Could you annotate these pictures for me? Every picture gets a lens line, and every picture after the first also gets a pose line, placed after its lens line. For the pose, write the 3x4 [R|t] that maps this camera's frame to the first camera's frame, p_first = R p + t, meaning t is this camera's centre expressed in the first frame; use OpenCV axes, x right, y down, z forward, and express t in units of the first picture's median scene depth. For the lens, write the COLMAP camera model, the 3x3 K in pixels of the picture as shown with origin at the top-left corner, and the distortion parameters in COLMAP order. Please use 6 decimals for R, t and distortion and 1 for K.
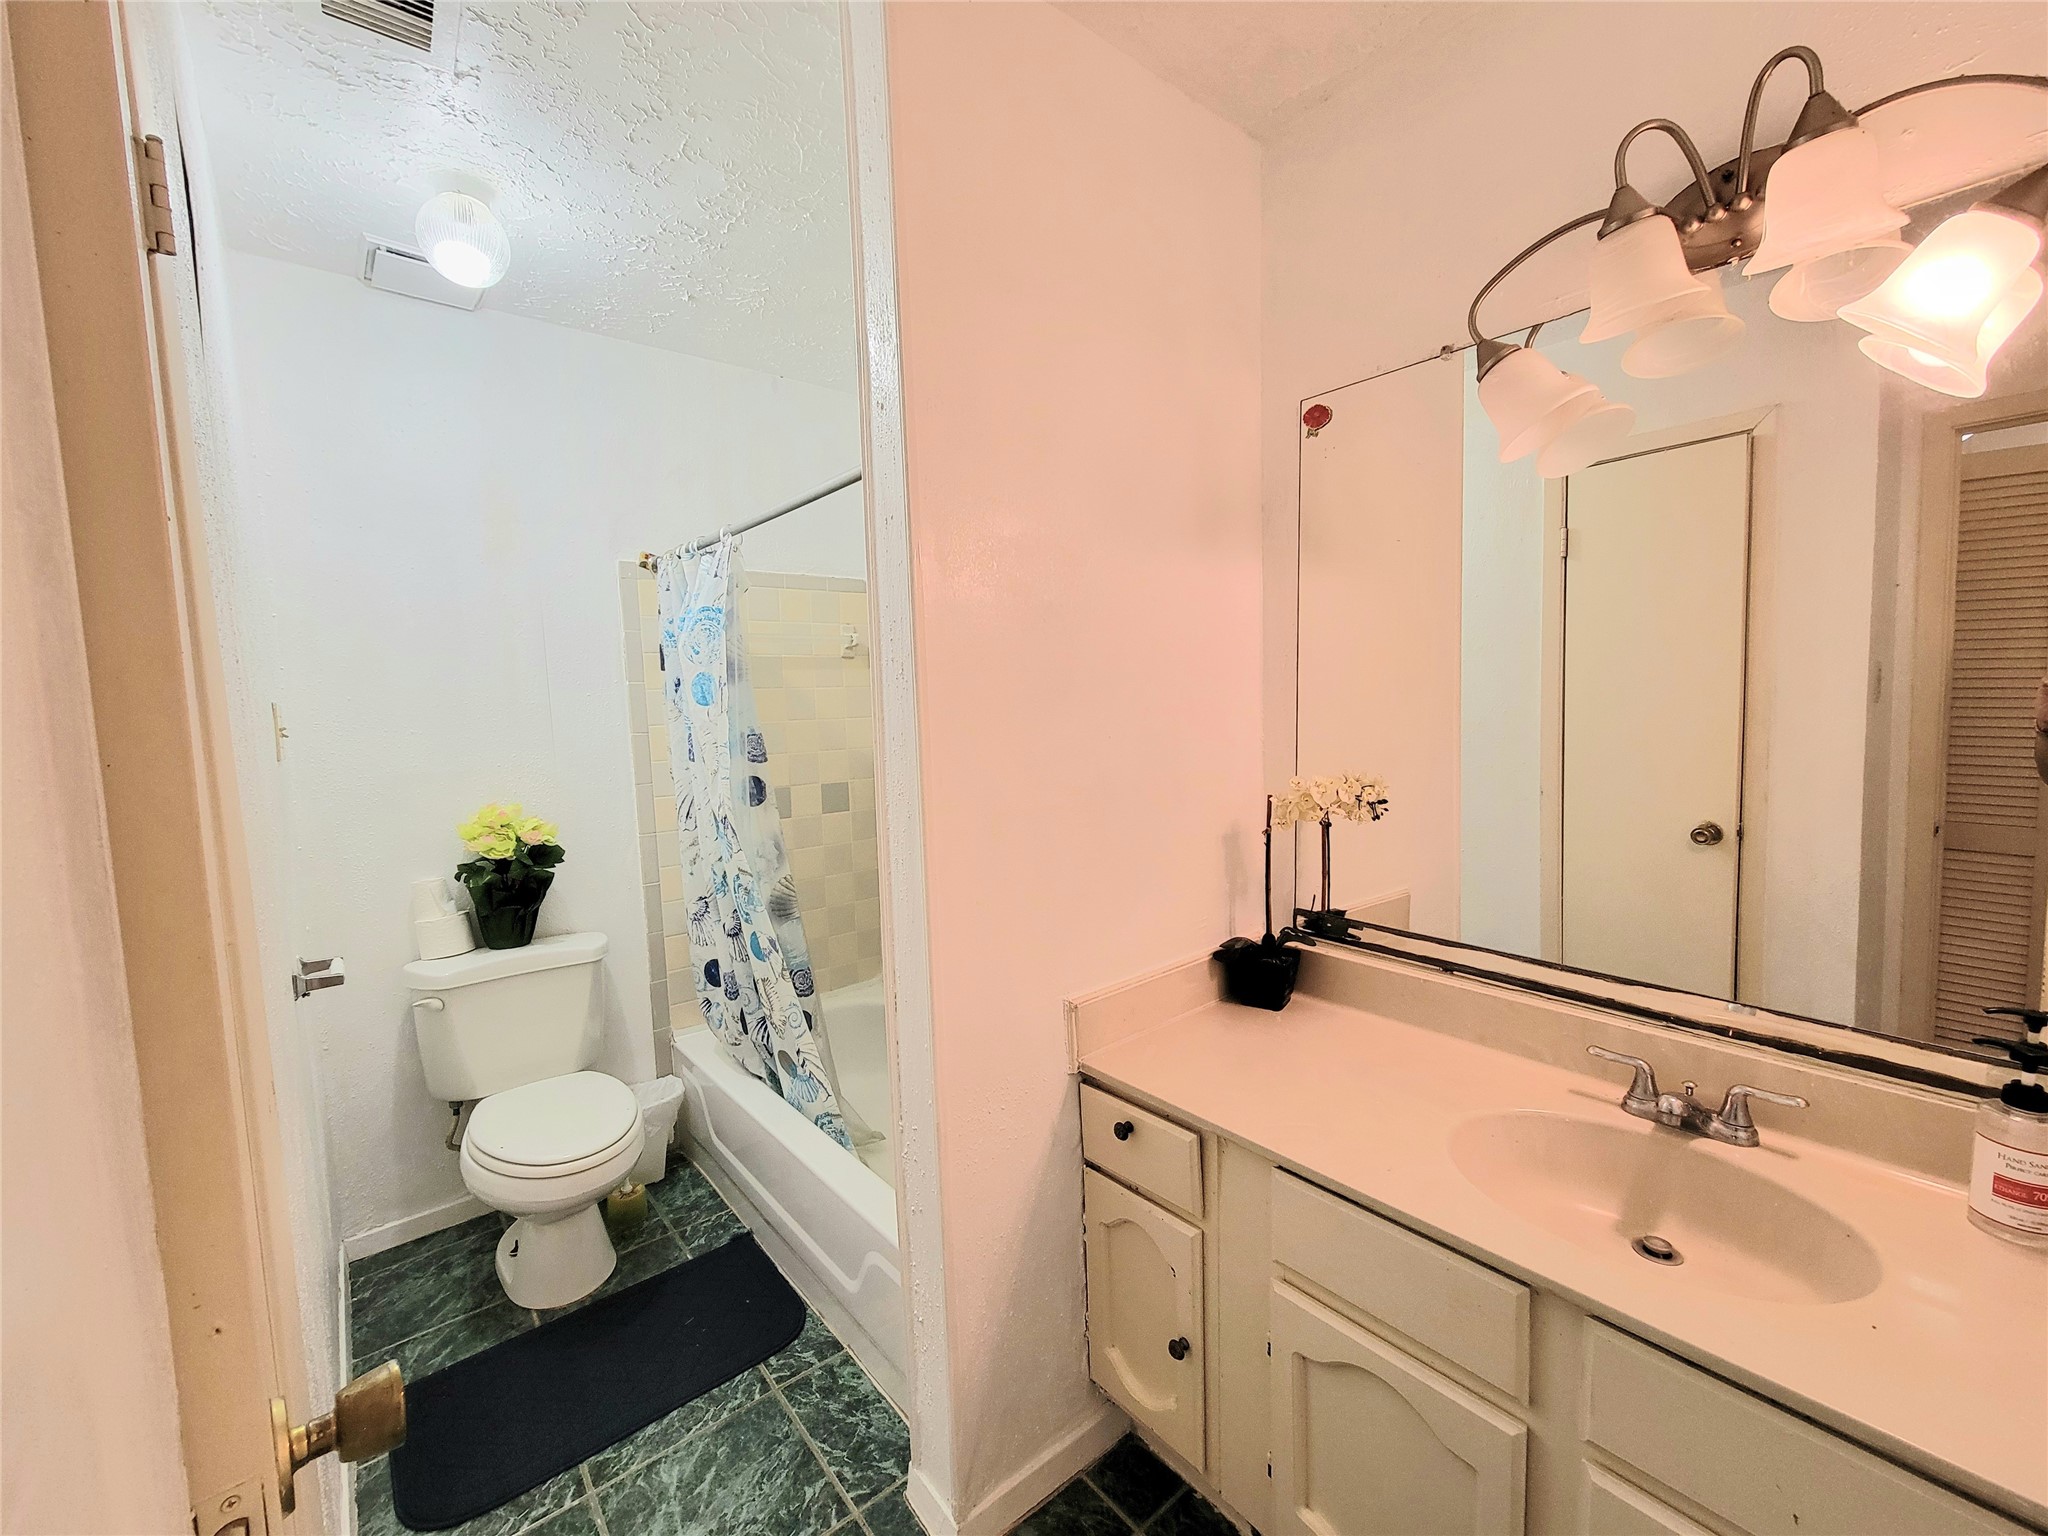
lens RADIAL K [[835.1, 0, 1026.1], [0, 835.1, 762.4], [0, 0, 1]] dist [-0.002437, -0.001138]
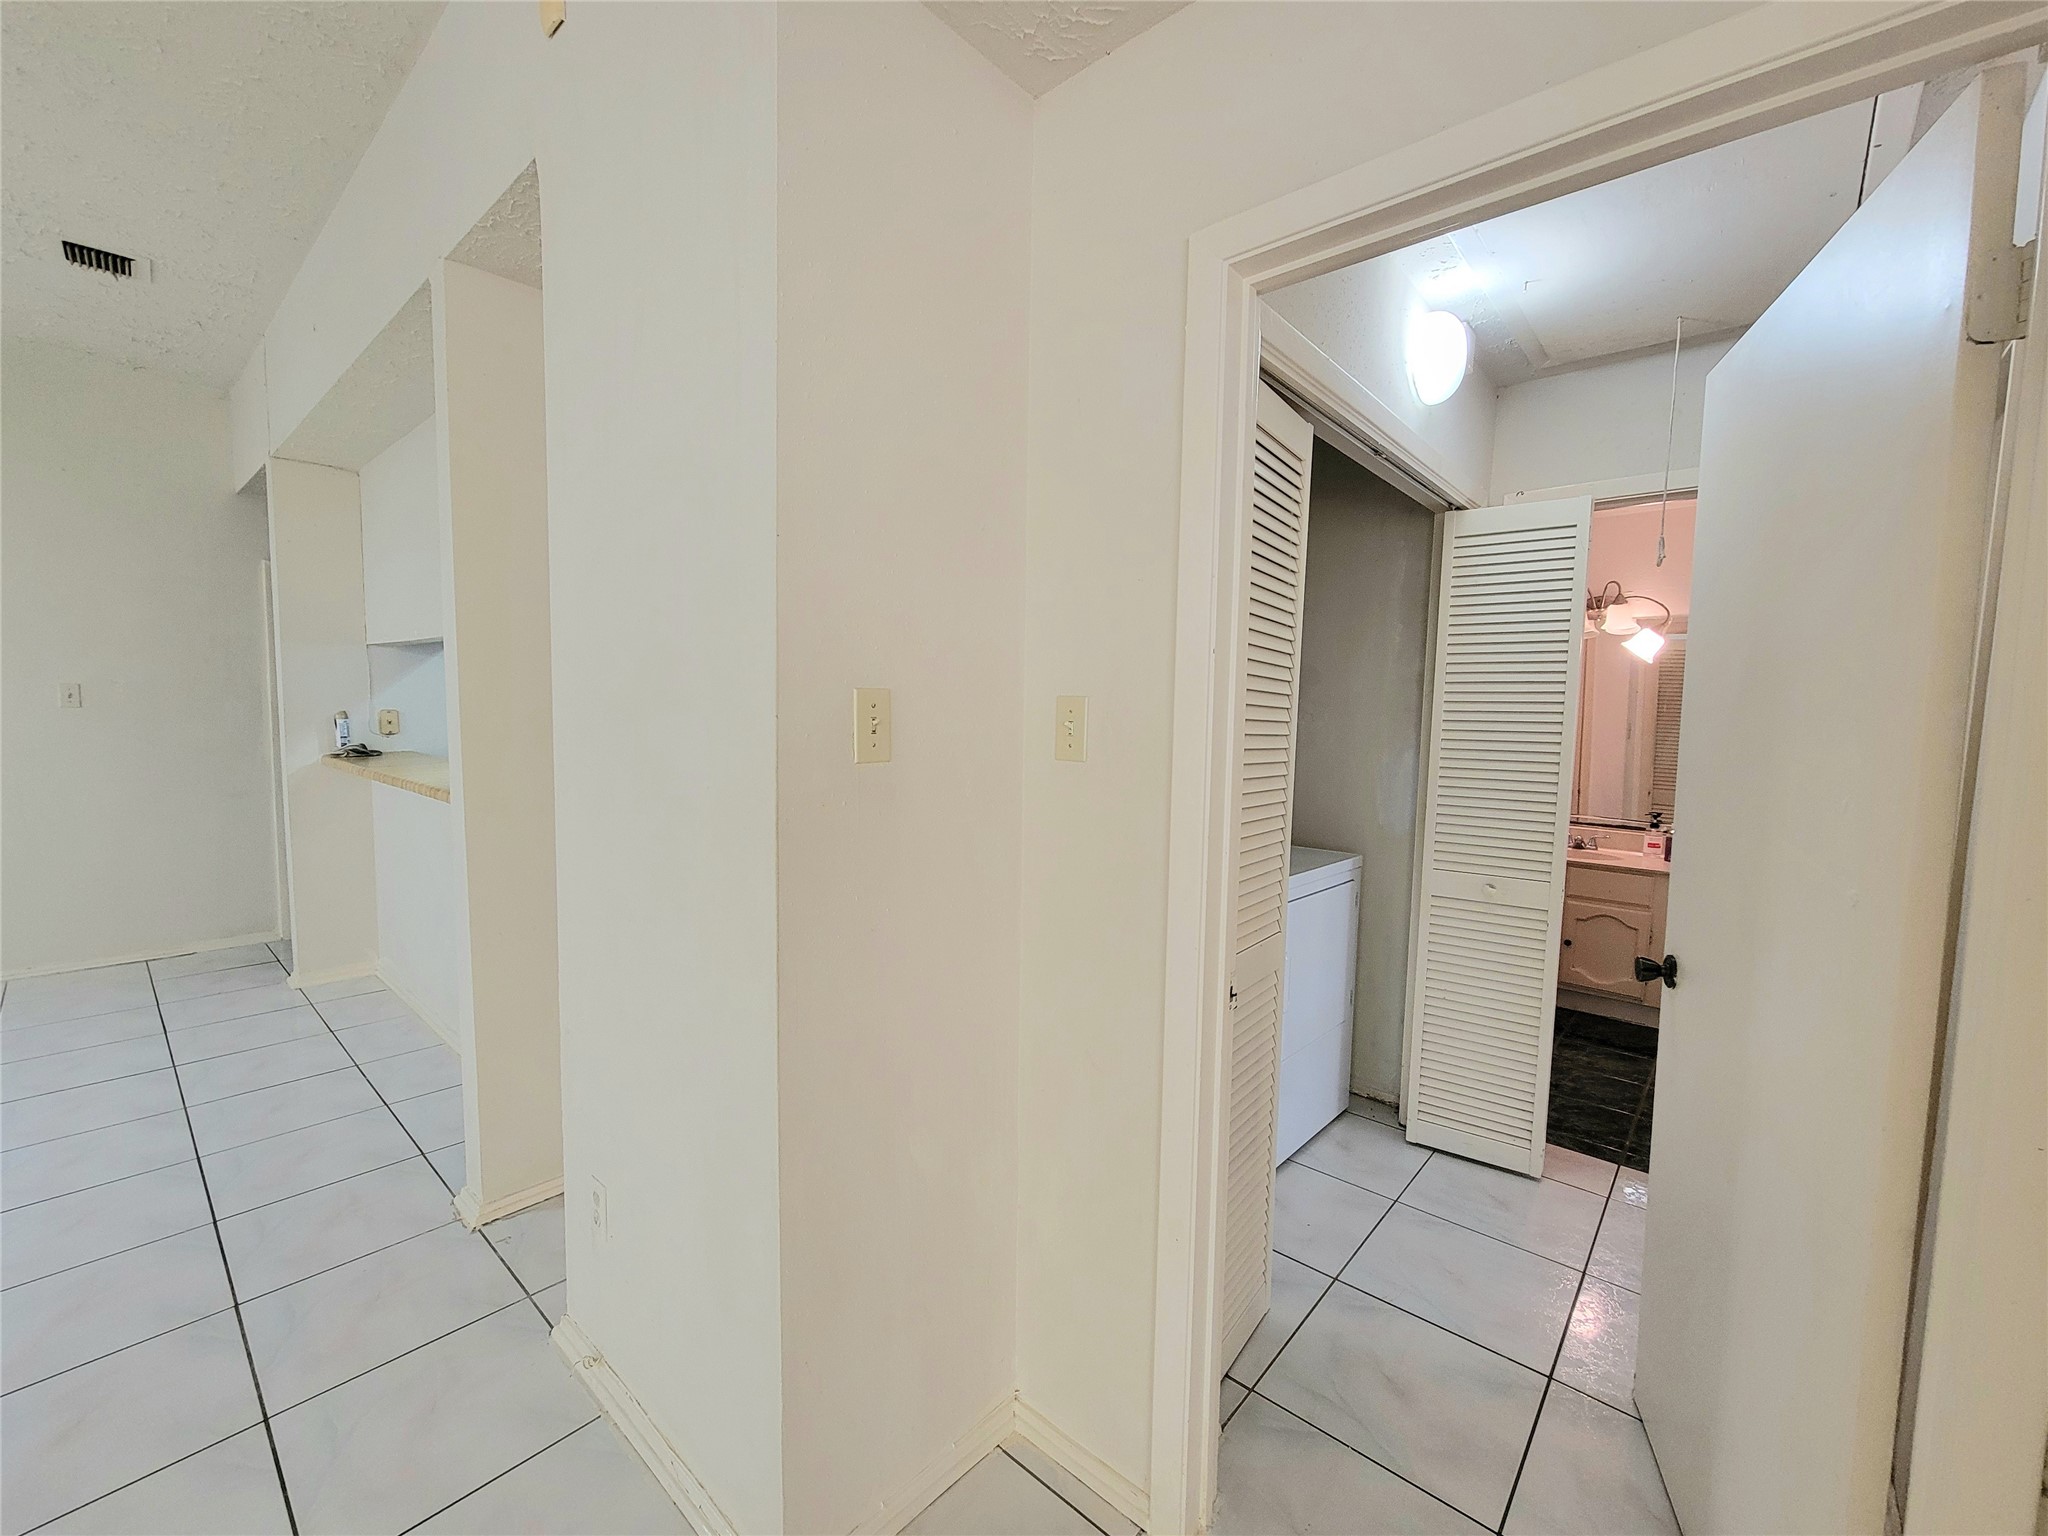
lens RADIAL K [[835.1, 0, 1022.2], [0, 835.1, 776.8], [0, 0, 1]] dist [-0.002437, -0.001138]
pose [[0.985579, 0.030694, 0.166409, -2.493573], [-0.030478, 0.999528, -0.003852, 0.229090], [-0.166448, -0.001275, 0.986049, -2.453912]]
